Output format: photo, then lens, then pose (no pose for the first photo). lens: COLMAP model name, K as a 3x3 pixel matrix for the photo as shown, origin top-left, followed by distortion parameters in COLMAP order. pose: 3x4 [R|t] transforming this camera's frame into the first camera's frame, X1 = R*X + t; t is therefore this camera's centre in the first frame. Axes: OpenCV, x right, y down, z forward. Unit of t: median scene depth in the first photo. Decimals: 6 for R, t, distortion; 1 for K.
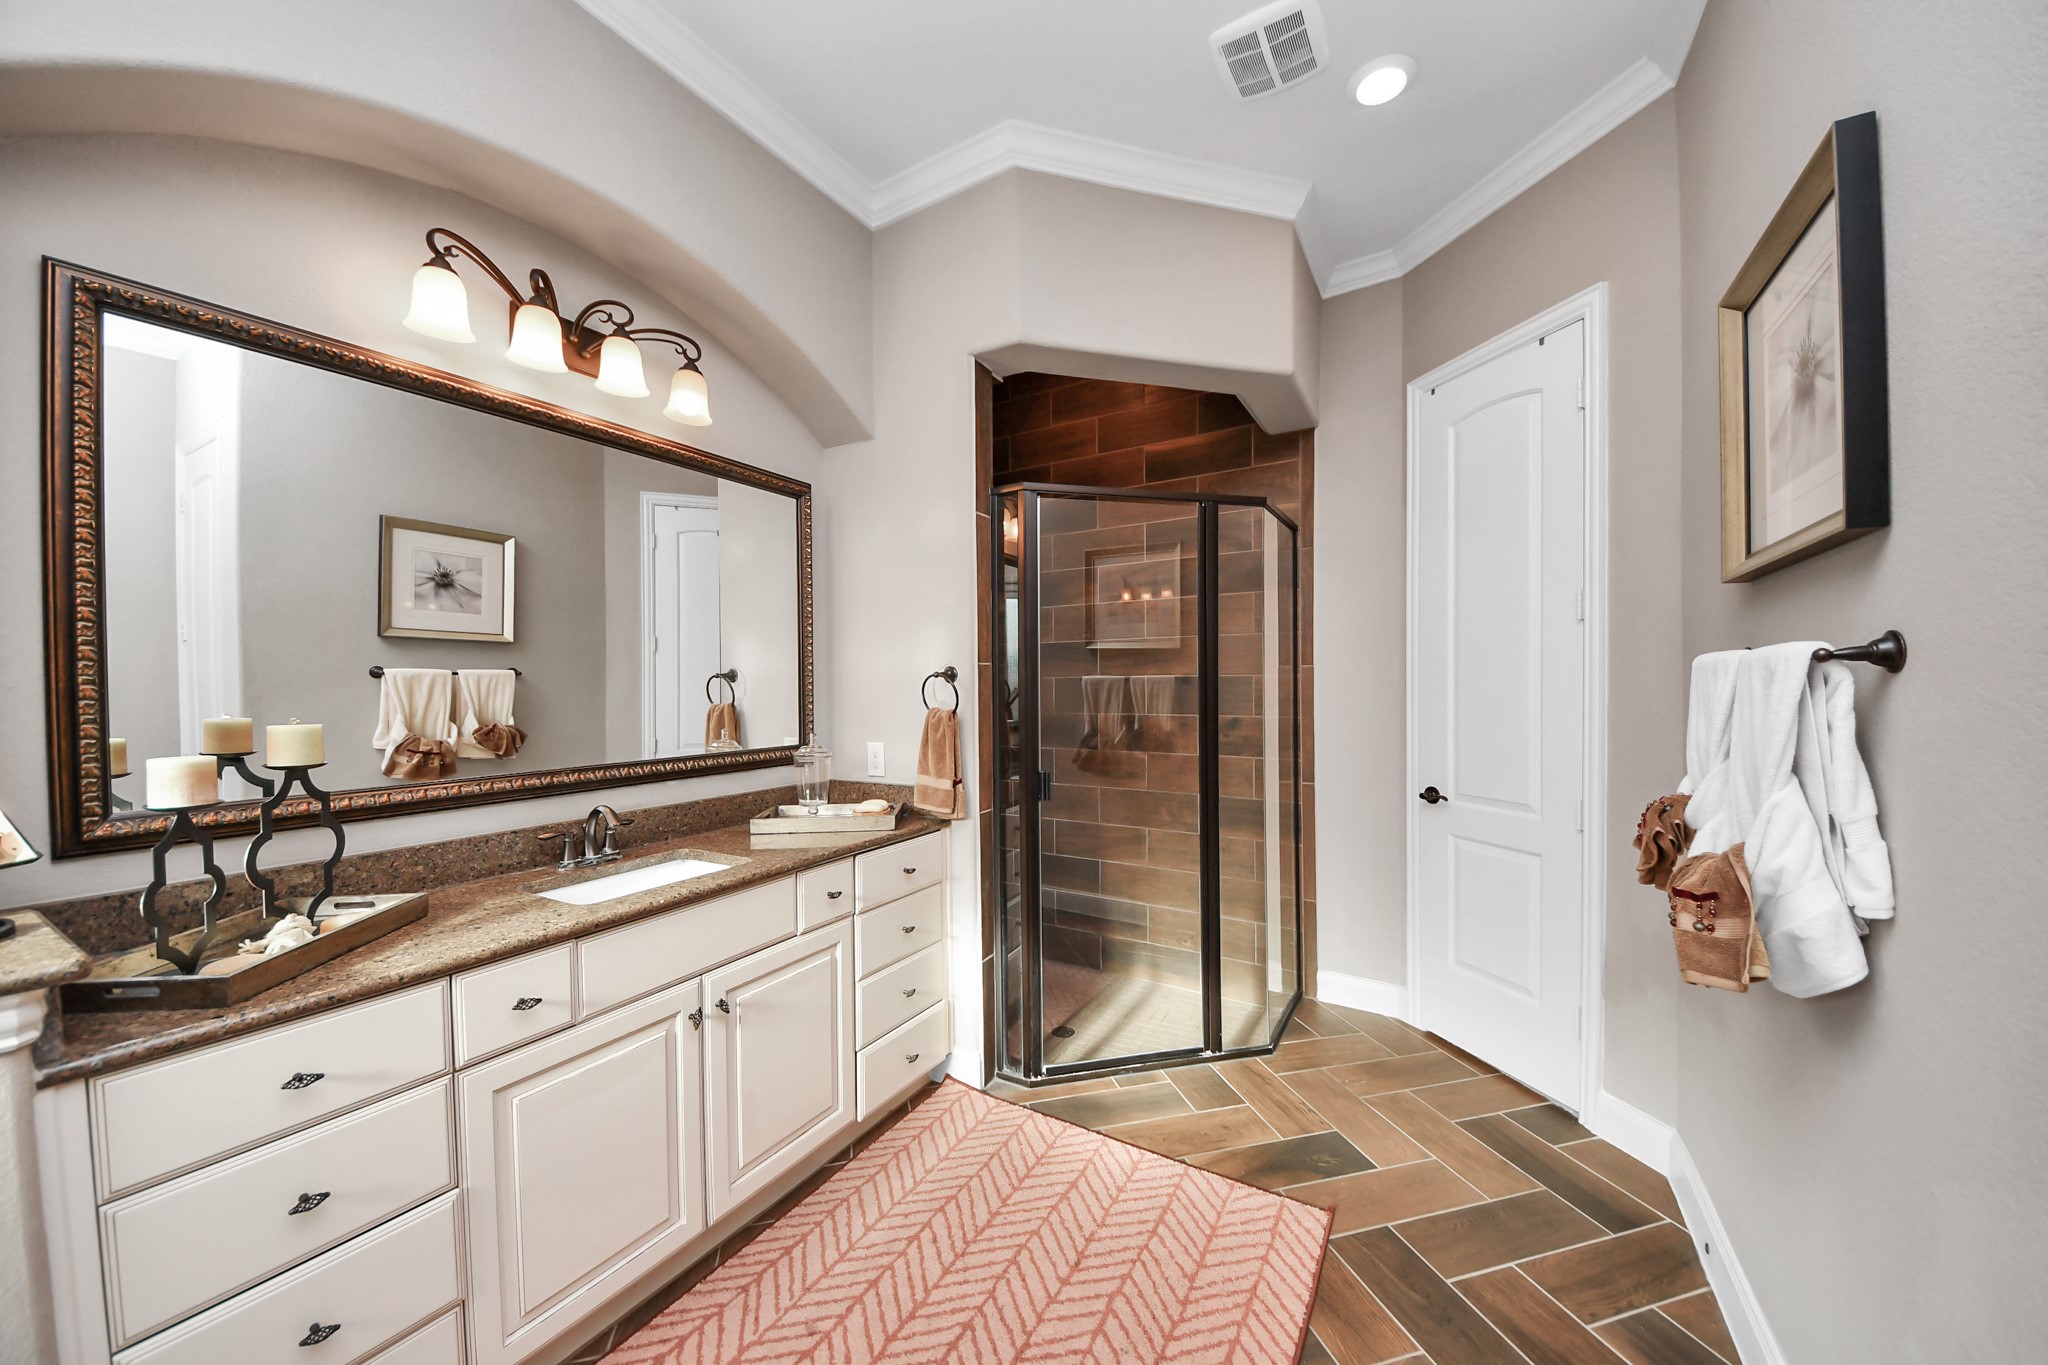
lens RADIAL K [[724.2, 0, 1007.1], [0, 724.2, 682.9], [0, 0, 1]] dist [0.015327, -0.000158]
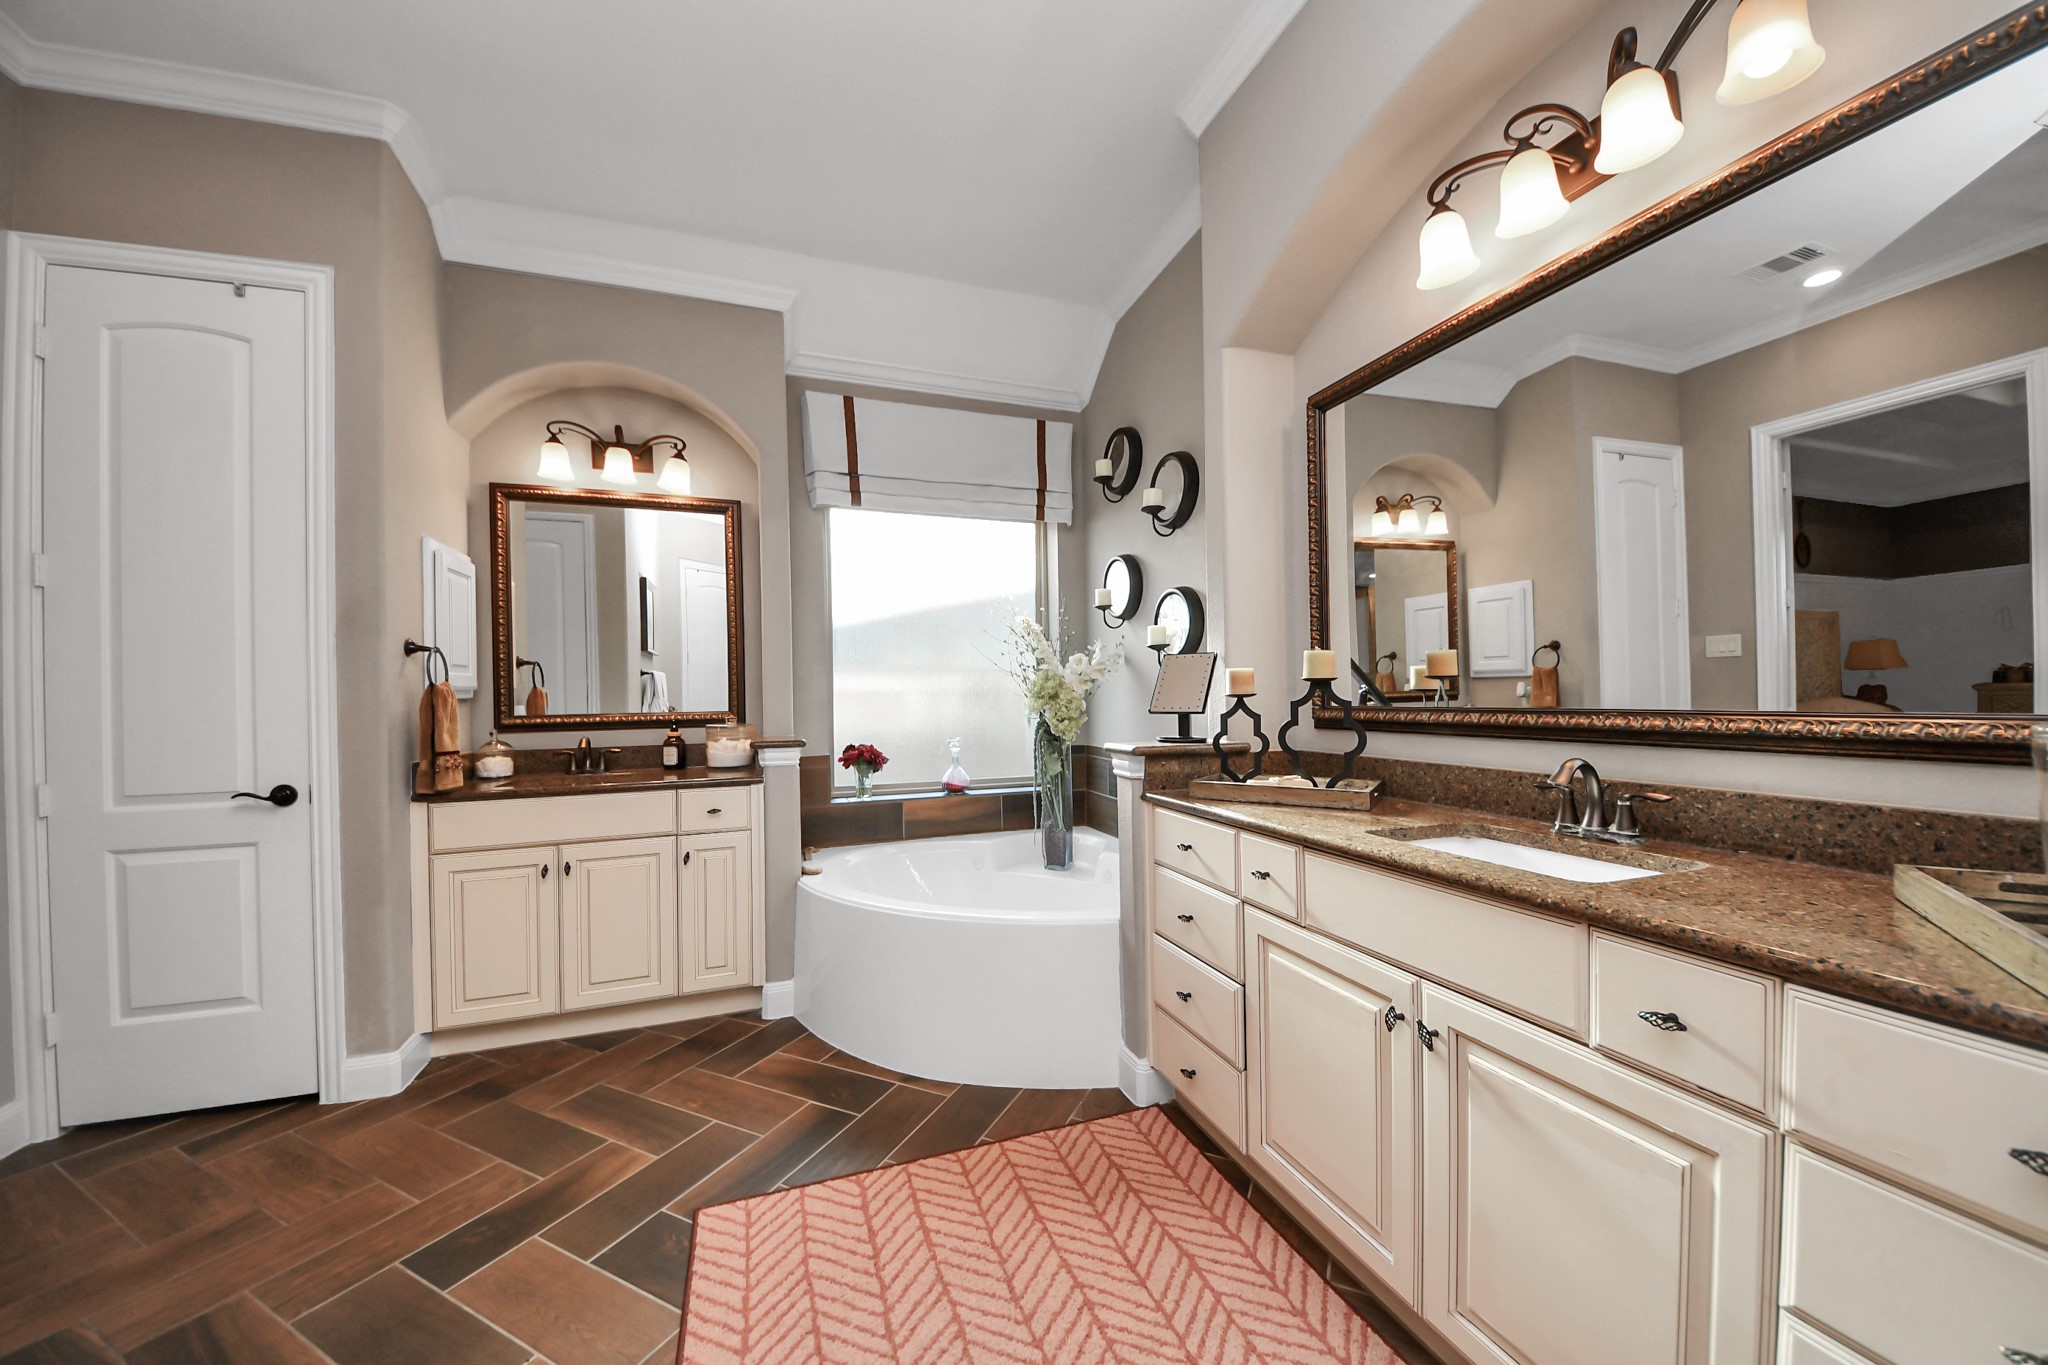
lens RADIAL K [[702.8, 0, 1024.0], [0, 702.8, 682.5], [0, 0, 1]] dist [0.000414, 0.000007]
pose [[-0.628700, 0.019131, -0.777412, 0.400318], [0.028580, 0.999590, 0.001485, 0.078869], [0.777122, -0.021285, -0.628990, 1.131593]]
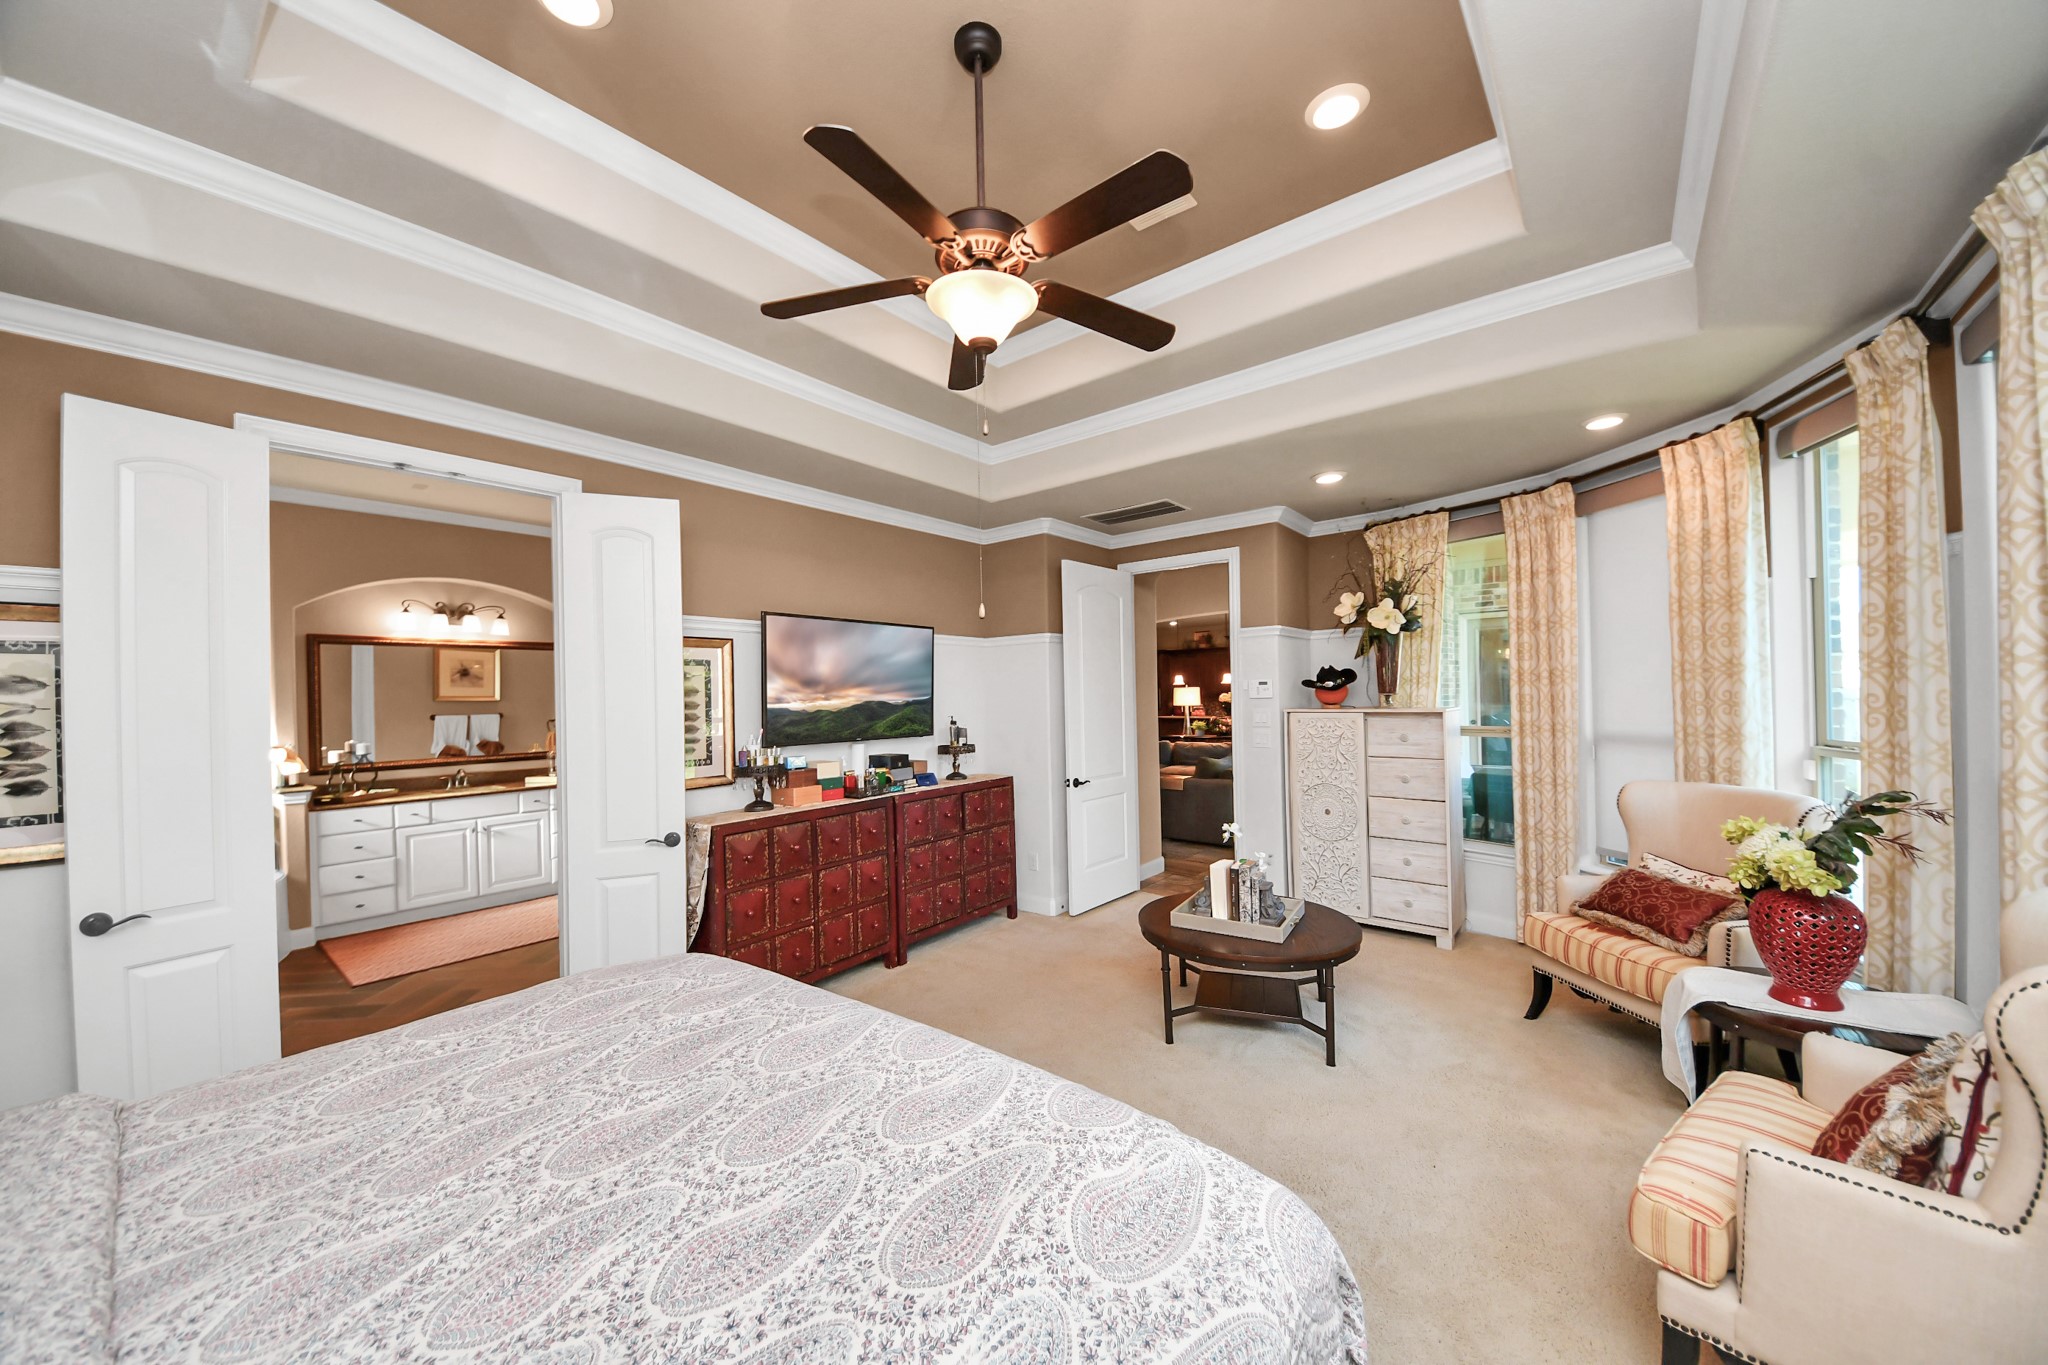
lens RADIAL K [[702.8, 0, 1024.0], [0, 702.8, 682.5], [0, 0, 1]] dist [0.000414, 0.000007]
pose [[0.994914, -0.016451, -0.099375, 2.363434], [0.014510, 0.999690, -0.020231, -0.116347], [0.099677, 0.018686, 0.994844, -1.932046]]
